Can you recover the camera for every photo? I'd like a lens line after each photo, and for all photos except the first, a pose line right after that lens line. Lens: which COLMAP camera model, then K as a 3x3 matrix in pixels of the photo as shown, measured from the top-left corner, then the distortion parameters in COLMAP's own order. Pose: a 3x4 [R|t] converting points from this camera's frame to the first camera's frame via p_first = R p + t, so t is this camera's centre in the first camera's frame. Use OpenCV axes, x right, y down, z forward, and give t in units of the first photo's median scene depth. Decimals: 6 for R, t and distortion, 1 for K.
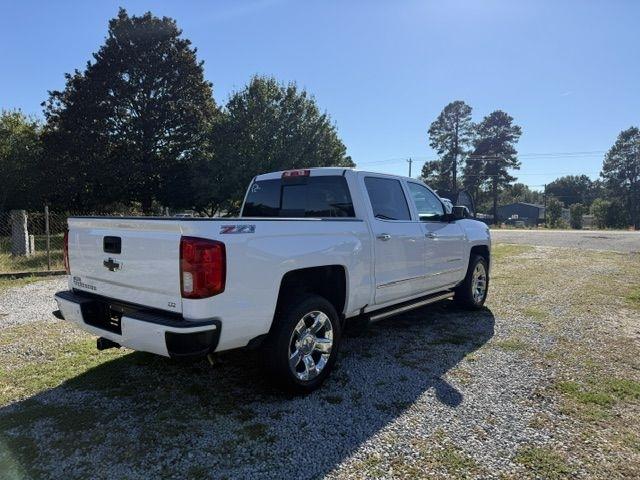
lens RADIAL K [[450.5, 0, 319.3], [0, 450.5, 243.0], [0, 0, 1]] dist [0.040815, -0.050068]
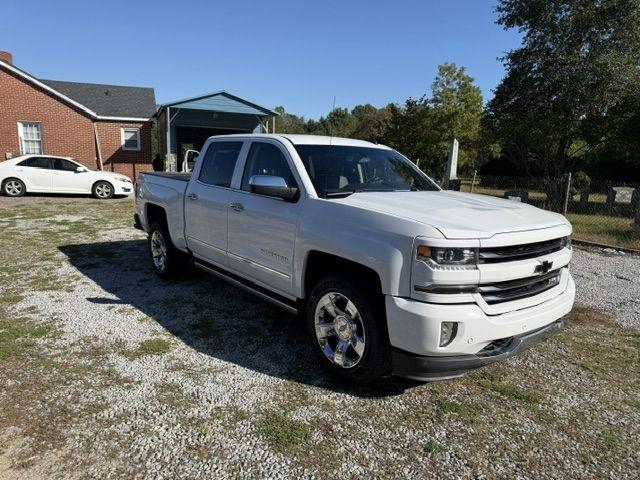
lens RADIAL K [[450.5, 0, 319.8], [0, 450.5, 241.7], [0, 0, 1]] dist [0.040815, -0.050068]
pose [[-0.211406, 0.161582, -0.963950, 1.002631], [-0.096925, 0.977913, 0.185179, -0.120806], [0.972581, 0.132579, -0.191075, 1.287390]]
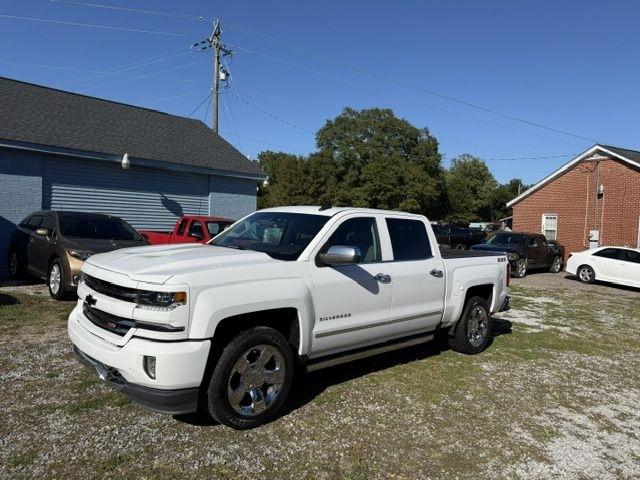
lens RADIAL K [[450.5, 0, 325.2], [0, 450.5, 238.8], [0, 0, 1]] dist [0.040815, -0.050068]
pose [[-0.990665, -0.062939, 0.120921, -0.038182], [-0.051430, 0.994046, 0.096055, -0.184716], [-0.126246, 0.088940, -0.988004, 2.082671]]
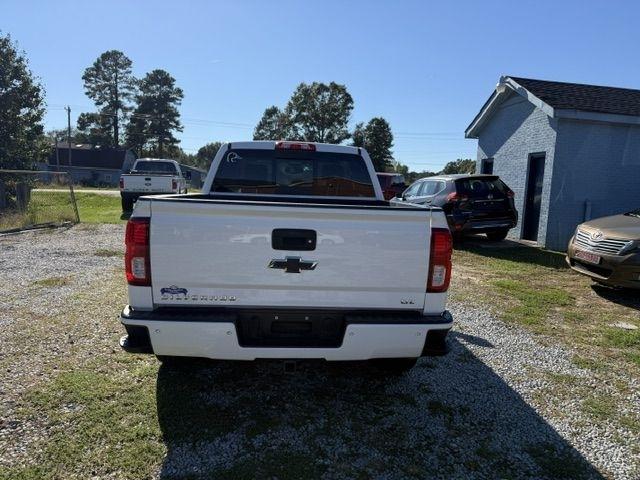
lens RADIAL K [[450.5, 0, 325.1], [0, 450.5, 239.3], [0, 0, 1]] dist [0.040815, -0.050068]
pose [[0.734786, -0.060380, 0.675607, -0.582704], [0.006607, 0.996620, 0.081884, -0.036548], [-0.678267, -0.055704, 0.732701, 0.244583]]
